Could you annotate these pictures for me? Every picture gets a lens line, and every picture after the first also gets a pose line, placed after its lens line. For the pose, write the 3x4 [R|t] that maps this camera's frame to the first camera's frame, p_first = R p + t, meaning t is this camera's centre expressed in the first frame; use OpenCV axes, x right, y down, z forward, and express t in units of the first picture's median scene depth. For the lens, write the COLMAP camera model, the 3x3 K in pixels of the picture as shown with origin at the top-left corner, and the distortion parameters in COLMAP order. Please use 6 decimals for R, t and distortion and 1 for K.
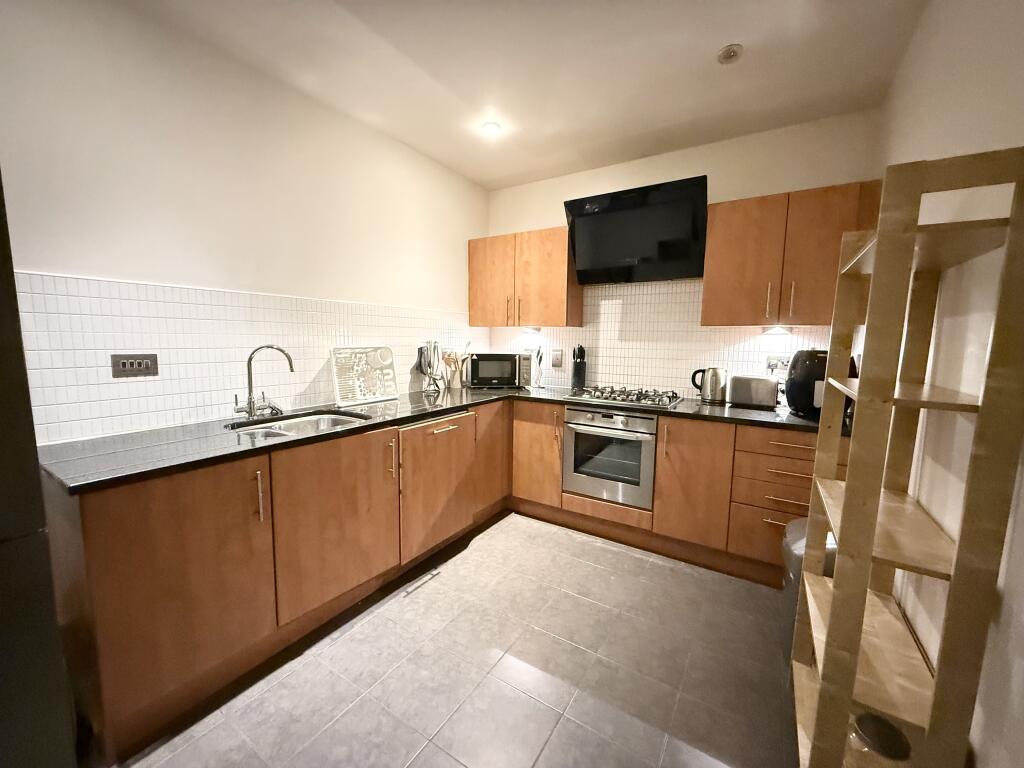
lens RADIAL K [[404.9, 0, 512.0], [0, 404.9, 384.0], [0, 0, 1]] dist [0.000979, 0.000082]
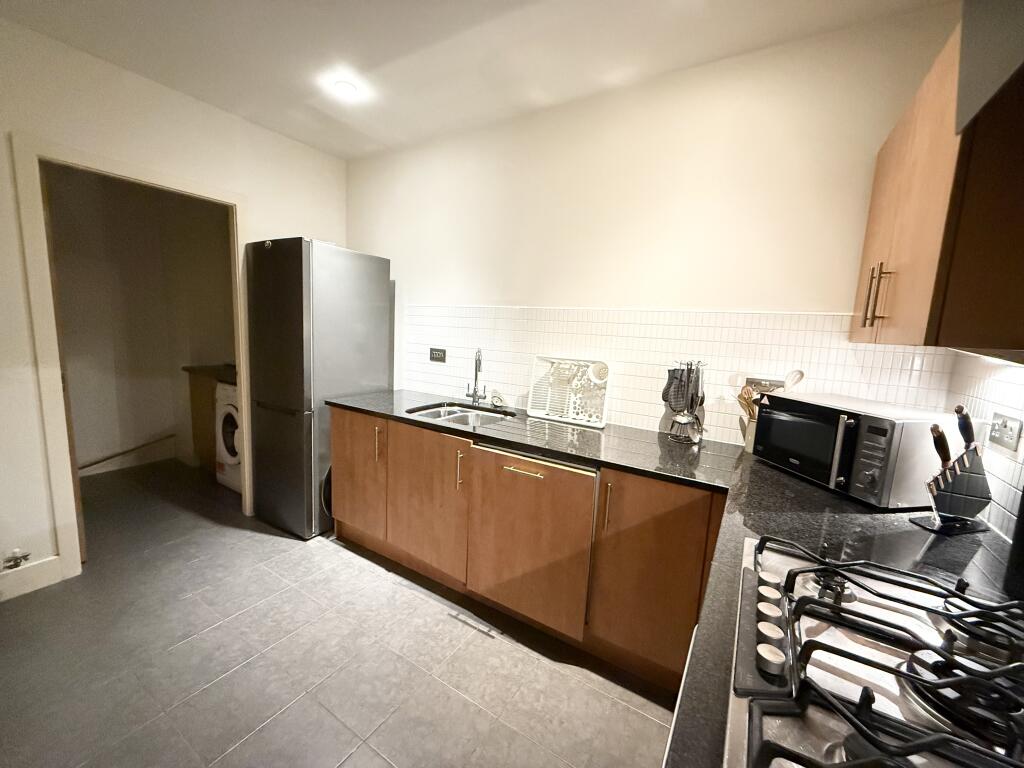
lens RADIAL K [[407.1, 0, 512.0], [0, 407.1, 384.0], [0, 0, 1]] dist [0.000377, 0.000174]
pose [[0.011715, 0.125792, -0.991987, 0.591202], [-0.162990, 0.979028, 0.122224, -0.142535], [0.986558, 0.160253, 0.031972, 0.975419]]
